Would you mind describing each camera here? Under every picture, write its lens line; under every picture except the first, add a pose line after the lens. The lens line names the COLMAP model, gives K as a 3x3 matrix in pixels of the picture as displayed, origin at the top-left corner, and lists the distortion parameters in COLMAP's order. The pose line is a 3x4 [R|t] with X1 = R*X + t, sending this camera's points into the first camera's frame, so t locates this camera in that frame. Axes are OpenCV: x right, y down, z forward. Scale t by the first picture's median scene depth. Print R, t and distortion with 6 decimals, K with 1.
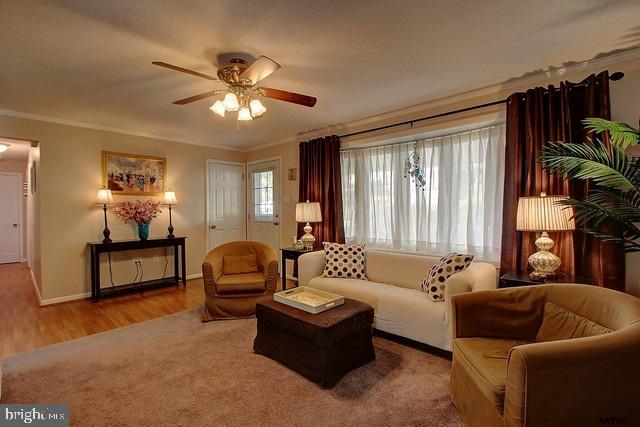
lens RADIAL K [[295.1, 0, 318.9], [0, 295.1, 211.3], [0, 0, 1]] dist [-0.014283, 0.002659]
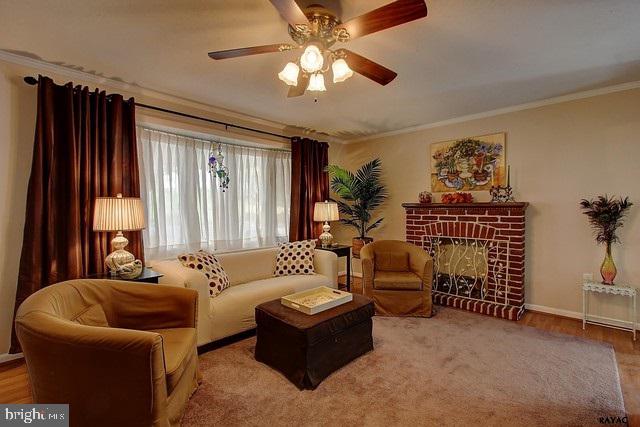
lens RADIAL K [[295.1, 0, 320.0], [0, 295.1, 212.8], [0, 0, 1]] dist [-0.014283, 0.002659]
pose [[0.022438, -0.006159, 0.999729, -0.760890], [0.004495, 0.999972, 0.006060, 0.000357], [-0.999738, 0.004358, 0.022465, 0.697254]]
